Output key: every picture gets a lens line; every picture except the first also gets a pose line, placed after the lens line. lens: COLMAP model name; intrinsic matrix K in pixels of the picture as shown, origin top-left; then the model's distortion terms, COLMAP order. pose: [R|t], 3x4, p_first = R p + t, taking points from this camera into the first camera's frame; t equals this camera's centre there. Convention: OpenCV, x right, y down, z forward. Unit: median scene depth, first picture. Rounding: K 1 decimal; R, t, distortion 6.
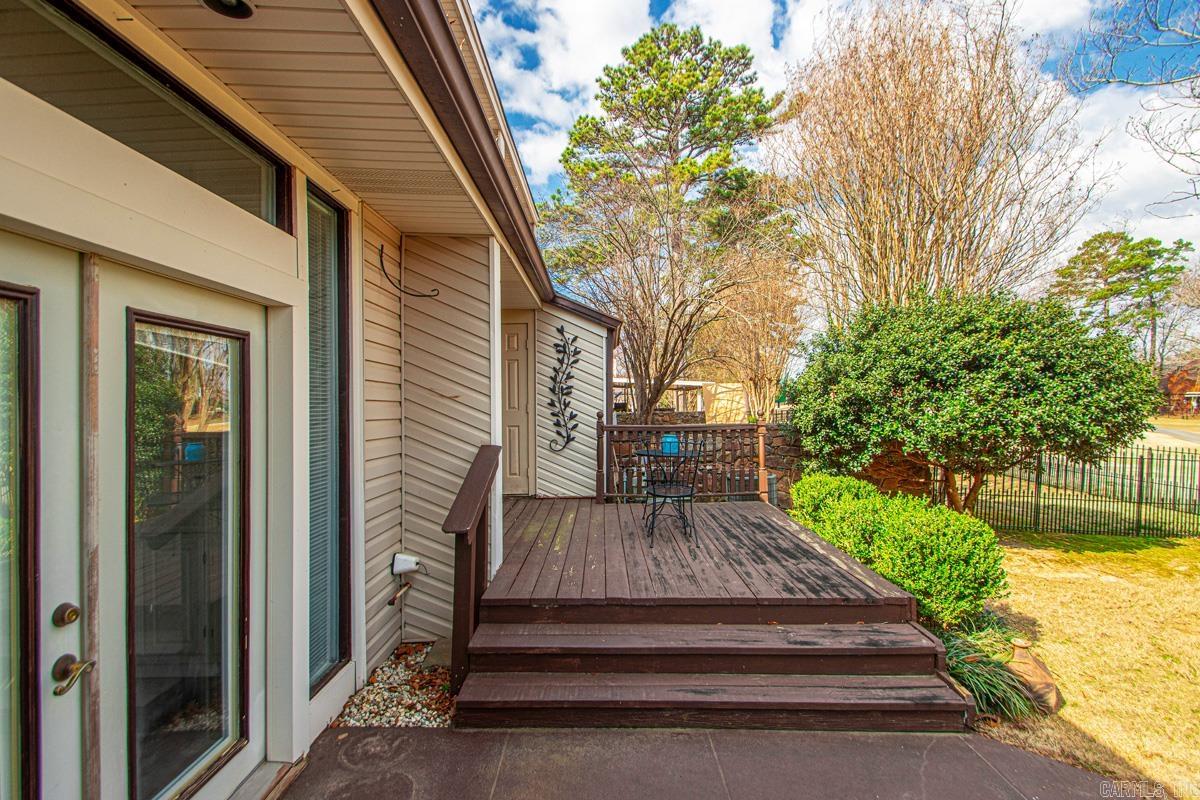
lens RADIAL K [[577.3, 0, 611.6], [0, 577.3, 399.0], [0, 0, 1]] dist [0.031216, -0.019814]
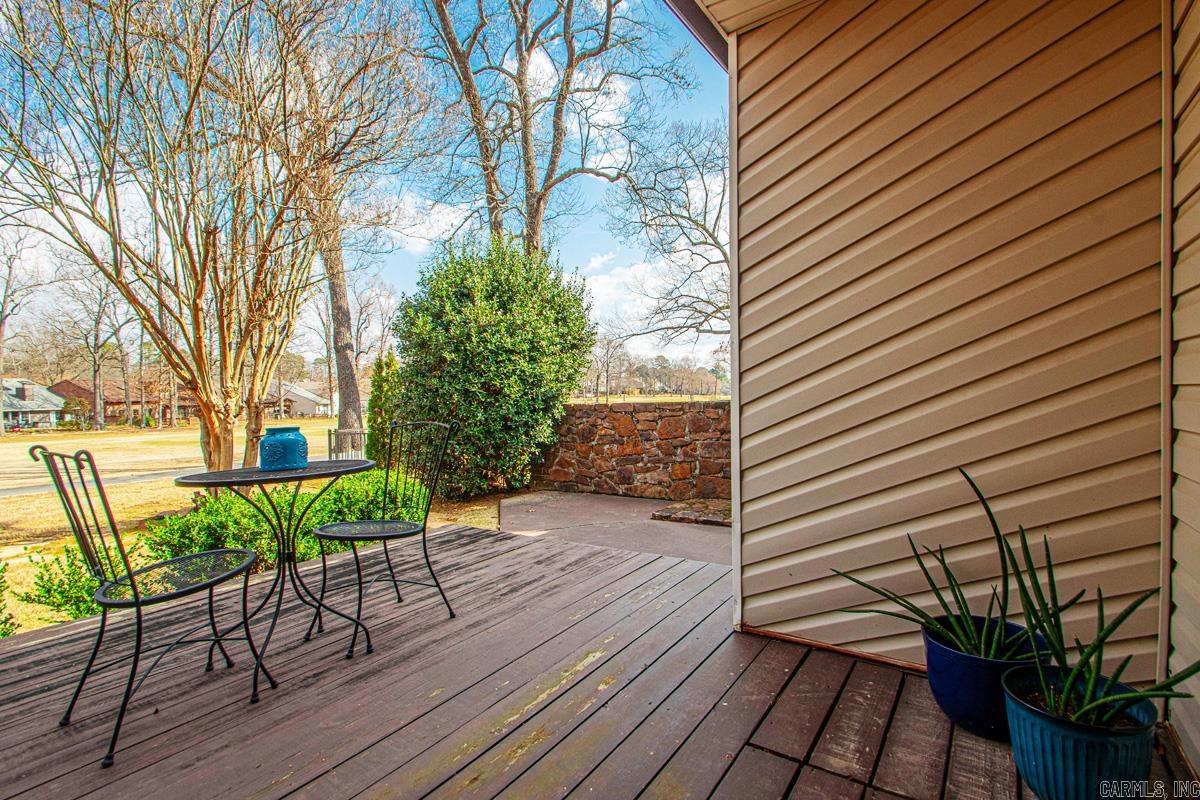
lens RADIAL K [[577.3, 0, 611.6], [0, 577.3, 399.0], [0, 0, 1]] dist [0.031216, -0.019814]
pose [[-0.821444, 0.026137, 0.569691, -0.457264], [0.030939, 0.999520, -0.001246, 0.071325], [-0.569450, 0.016602, -0.821858, 1.683662]]
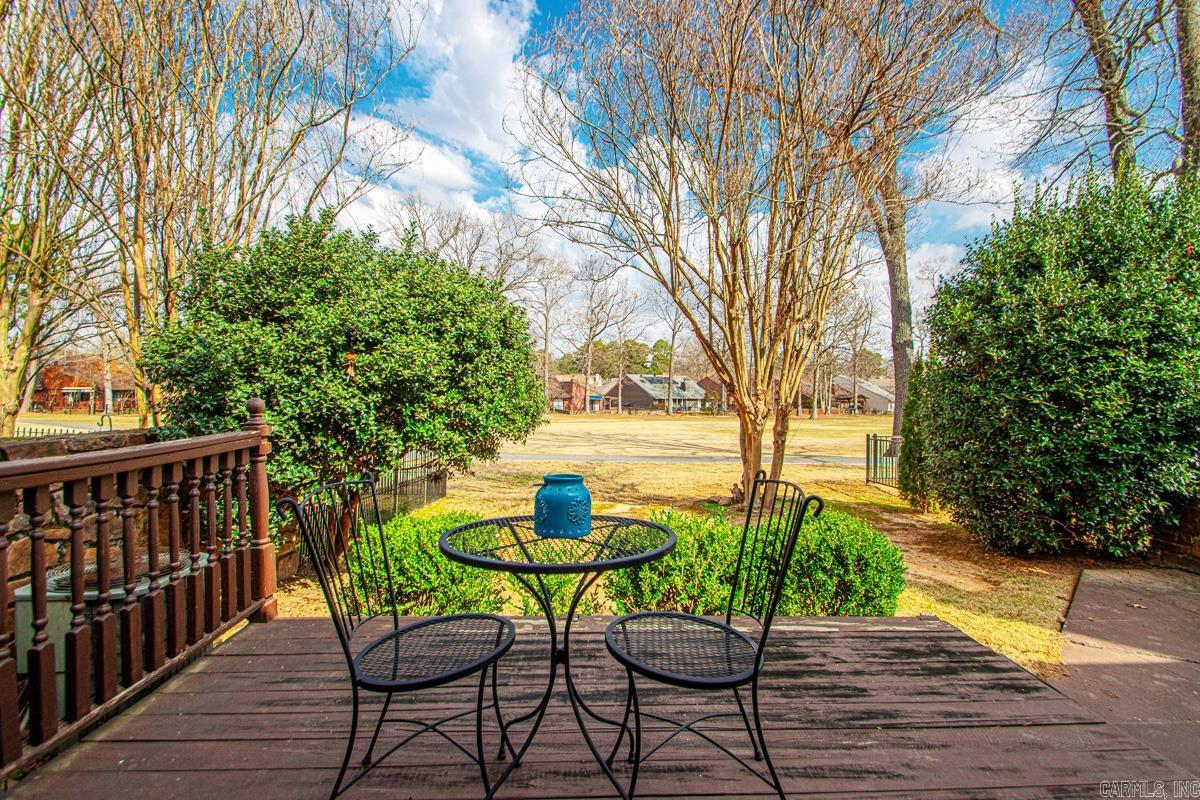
lens RADIAL K [[570.9, 0, 600.1], [0, 570.9, 394.0], [0, 0, 1]] dist [0.028124, -0.018858]
pose [[-0.022376, 0.013580, 0.999657, -0.274047], [-0.011534, 0.999838, -0.013840, 0.034703], [-0.999683, -0.011840, -0.022216, 1.376094]]
